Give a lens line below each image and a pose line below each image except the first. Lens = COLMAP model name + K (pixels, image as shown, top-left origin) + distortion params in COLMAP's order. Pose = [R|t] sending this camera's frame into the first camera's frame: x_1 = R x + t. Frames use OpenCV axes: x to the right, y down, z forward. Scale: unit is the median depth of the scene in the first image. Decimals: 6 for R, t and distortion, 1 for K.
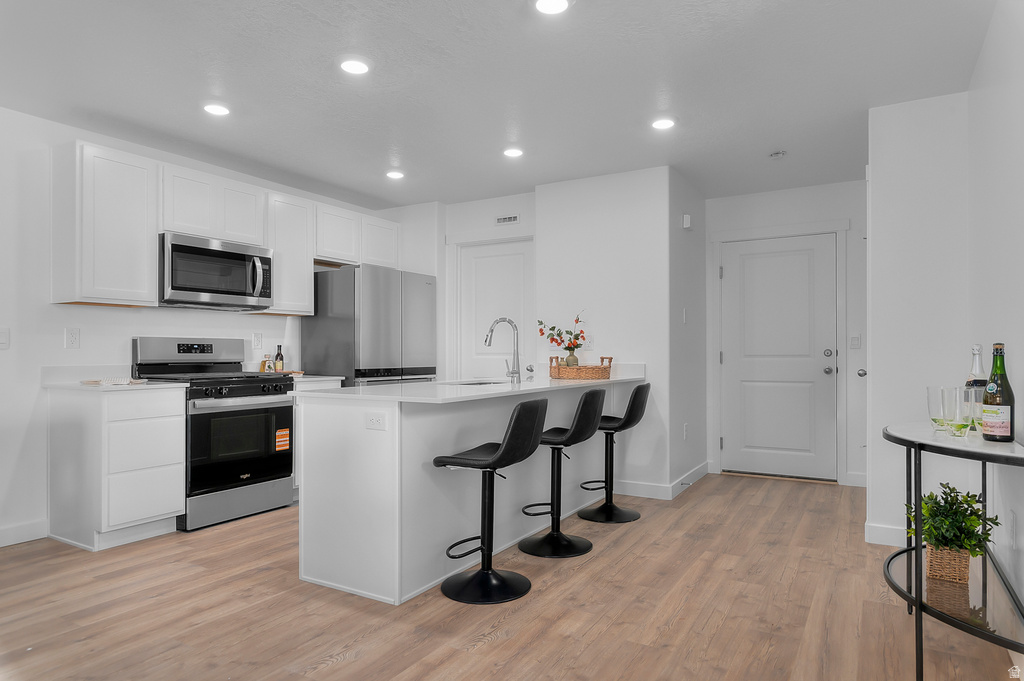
lens RADIAL K [[634.9, 0, 519.3], [0, 634.9, 347.4], [0, 0, 1]] dist [0.005171, 0.002032]
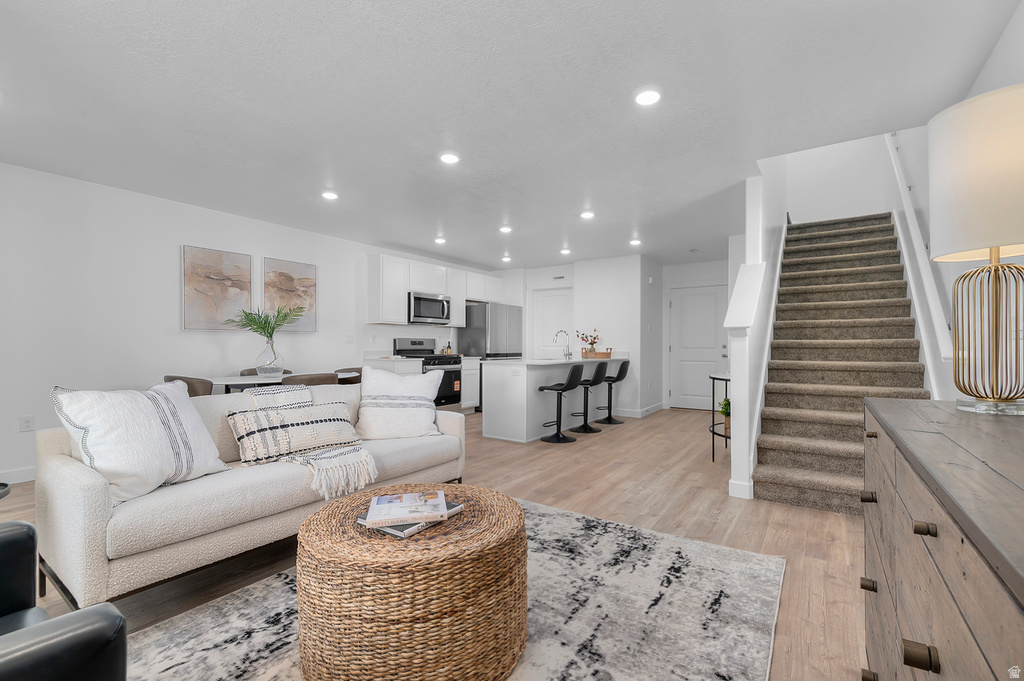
lens RADIAL K [[461.2, 0, 517.6], [0, 461.2, 346.7], [0, 0, 1]] dist [-0.000566, -0.000036]
pose [[0.997651, 0.004853, -0.068332, -0.065661], [-0.004129, 0.999934, 0.010730, -0.004774], [0.068380, -0.010422, 0.997605, -0.586441]]
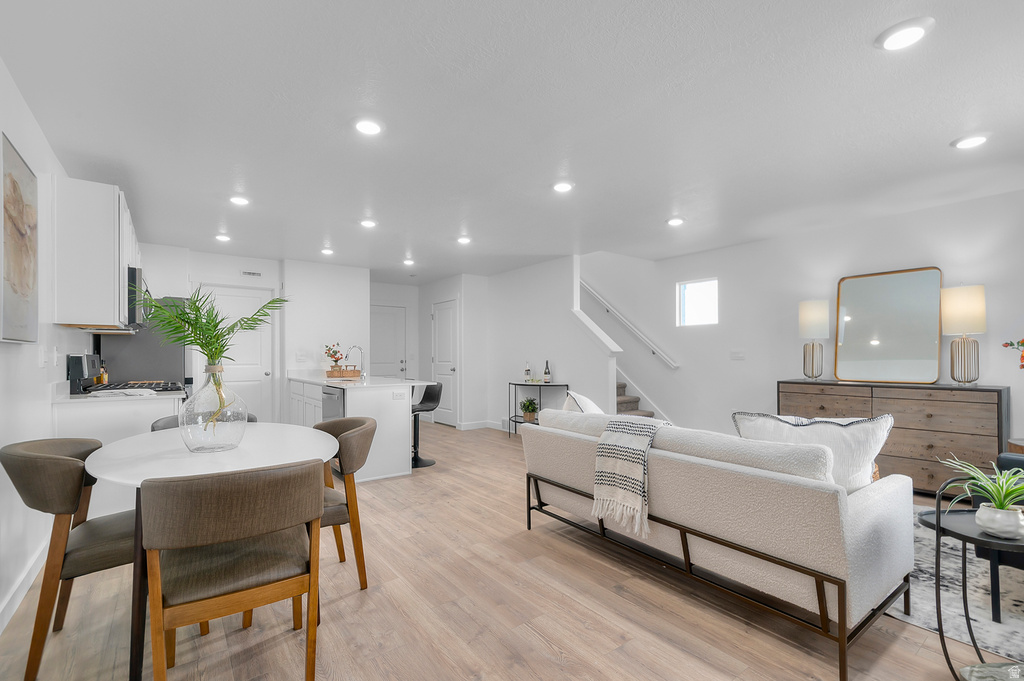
lens RADIAL K [[461.2, 0, 540.1], [0, 461.2, 357.0], [0, 0, 1]] dist [-0.000566, -0.000036]
pose [[0.349070, -0.002021, 0.937094, -1.076133], [-0.004667, 0.999982, 0.003895, -0.018390], [-0.937085, -0.005733, 0.349055, -0.016960]]
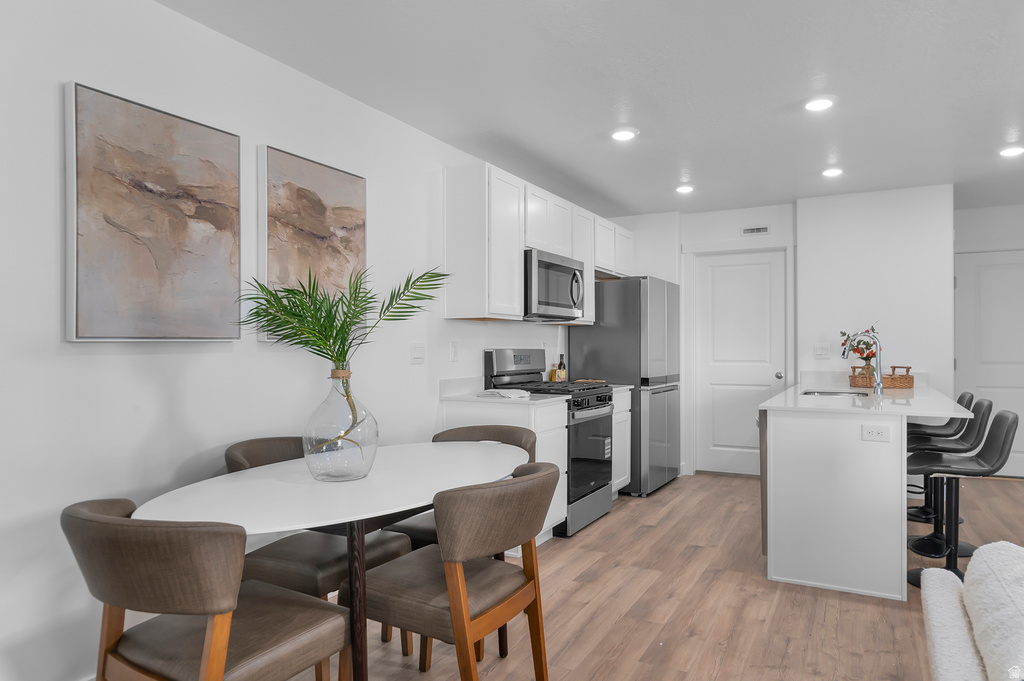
lens RADIAL K [[668.2, 0, 513.6], [0, 668.2, 342.4], [0, 0, 1]] dist [0.005565, -0.001521]
pose [[0.998839, -0.000729, 0.048171, -0.620353], [0.000702, 1.000000, 0.000576, -0.028251], [-0.048172, -0.000541, 0.998839, -0.081762]]
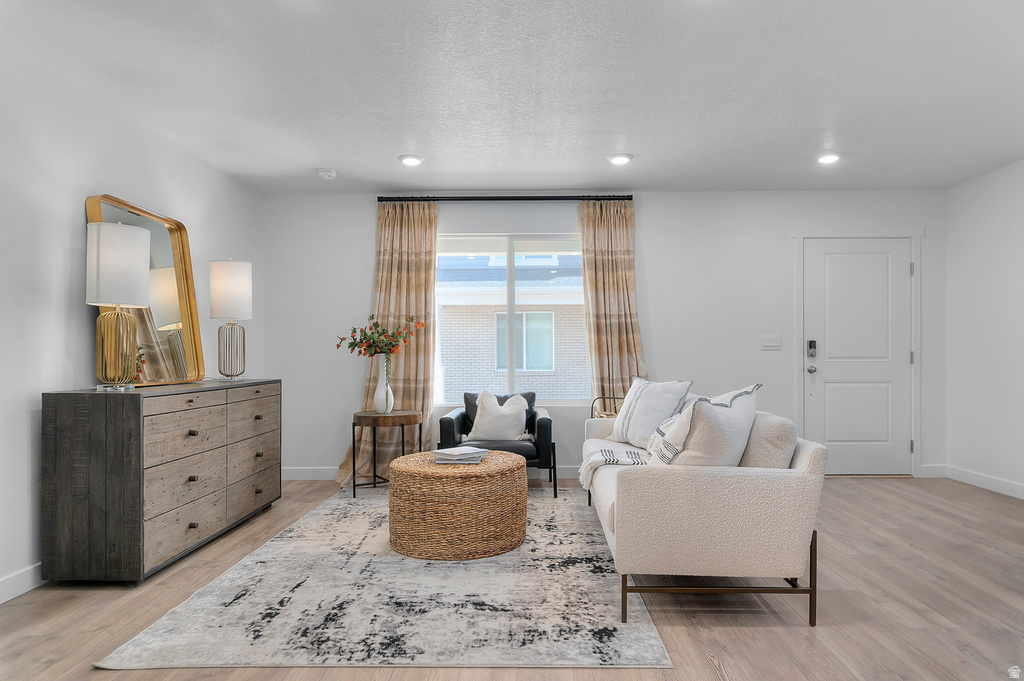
lens RADIAL K [[595.7, 0, 514.2], [0, 595.7, 344.3], [0, 0, 1]] dist [-0.008862, -0.001749]
pose [[-0.877263, -0.003446, -0.479997, 0.160427], [0.007299, 0.999763, -0.020518, 0.006915], [0.479954, -0.021503, -0.877030, 0.634676]]
